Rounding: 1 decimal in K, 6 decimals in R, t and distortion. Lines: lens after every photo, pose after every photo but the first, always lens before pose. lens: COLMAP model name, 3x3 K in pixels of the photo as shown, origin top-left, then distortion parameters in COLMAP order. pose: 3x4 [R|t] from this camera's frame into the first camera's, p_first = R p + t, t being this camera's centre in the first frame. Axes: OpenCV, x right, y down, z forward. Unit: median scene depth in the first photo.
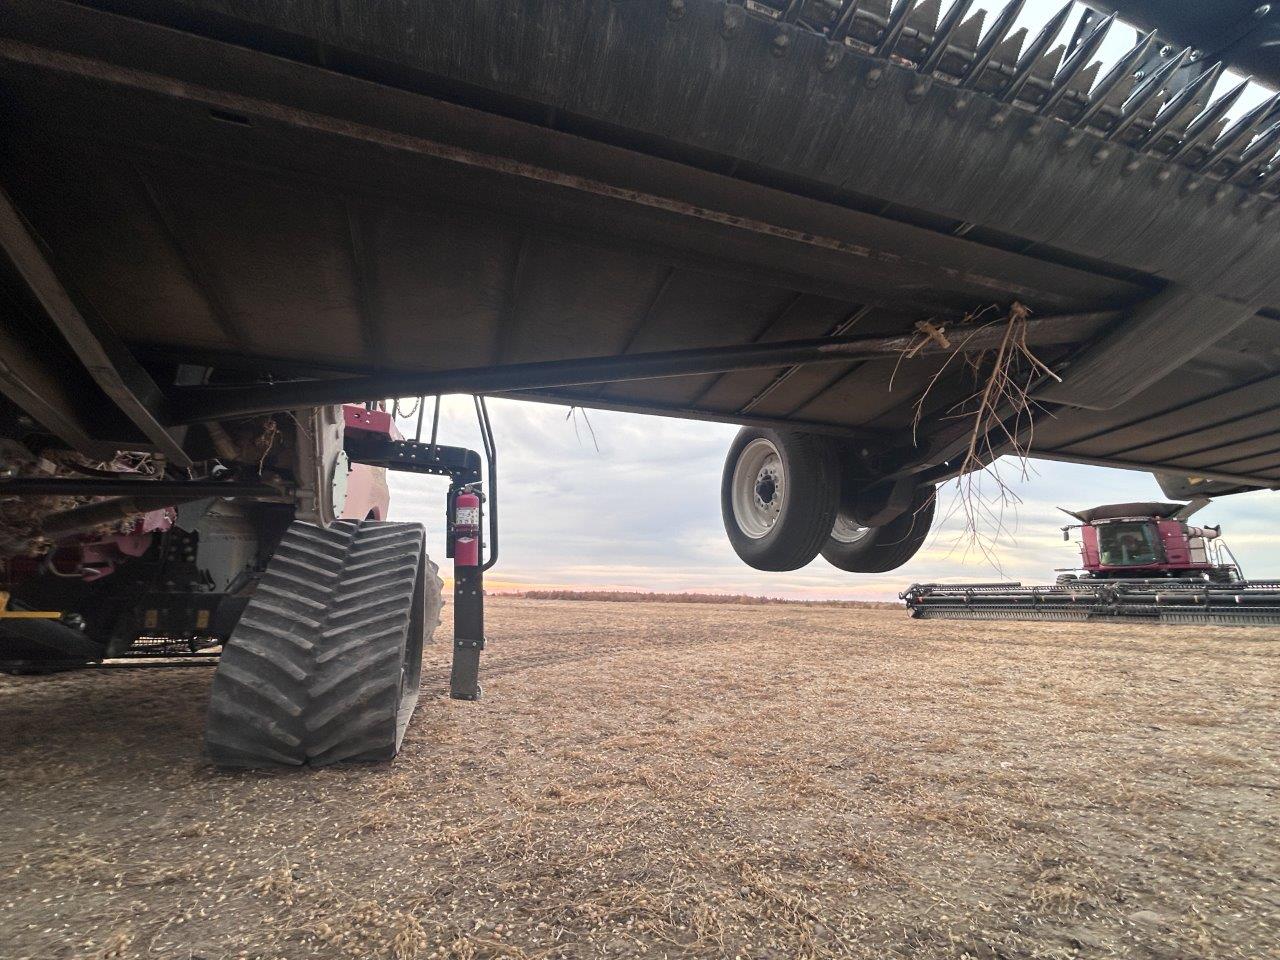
lens RADIAL K [[563.3, 0, 642.1], [0, 563.3, 486.3], [0, 0, 1]] dist [-0.002187, 0.001334]
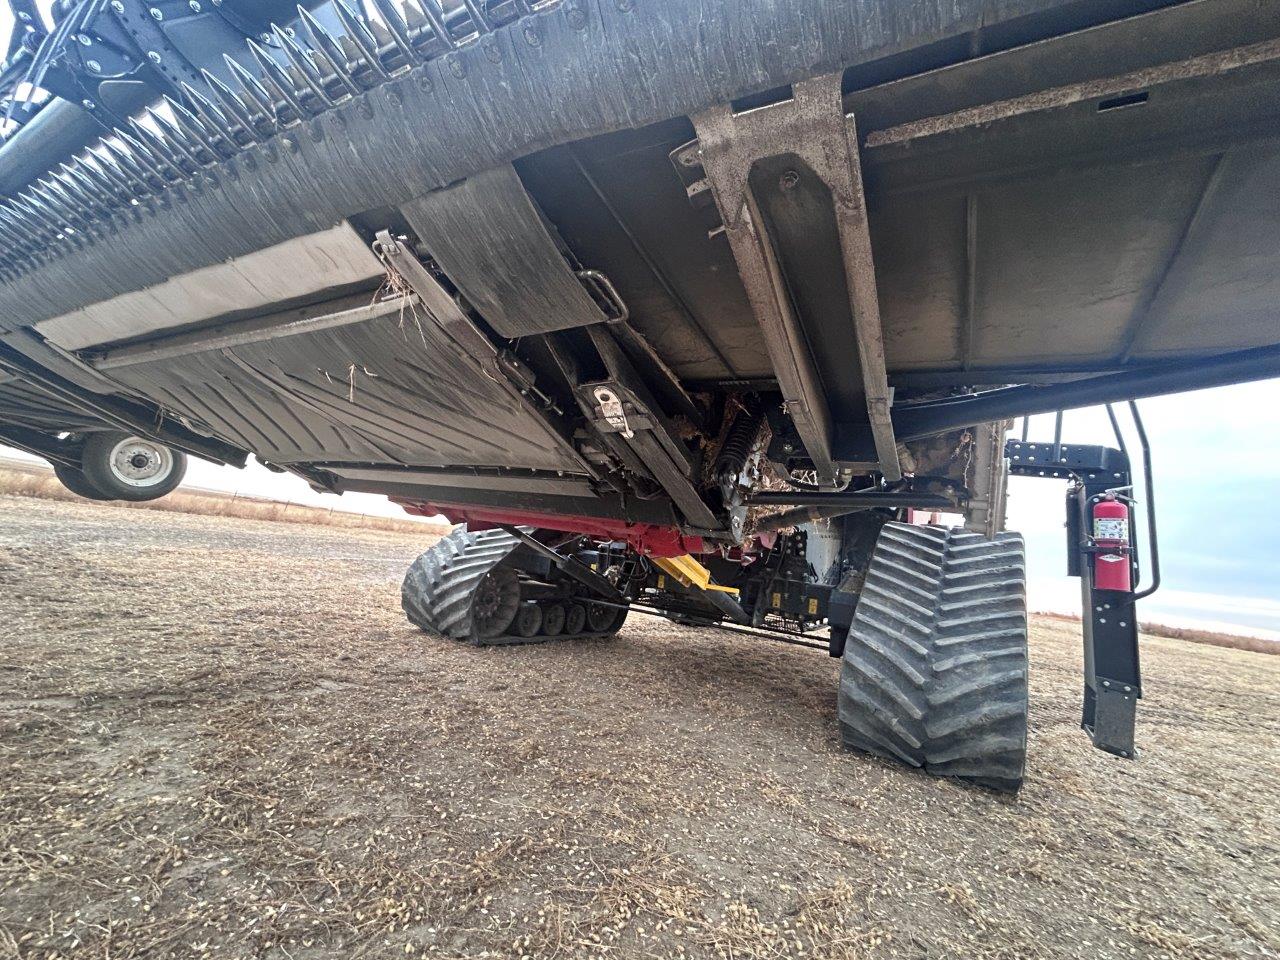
lens RADIAL K [[563.3, 0, 640.8], [0, 563.3, 485.1], [0, 0, 1]] dist [-0.002187, 0.001334]
pose [[0.688481, -0.007717, -0.725213, -0.190588], [0.009797, 0.999951, -0.001339, -0.016204], [0.725188, -0.006183, 0.688523, -0.054842]]
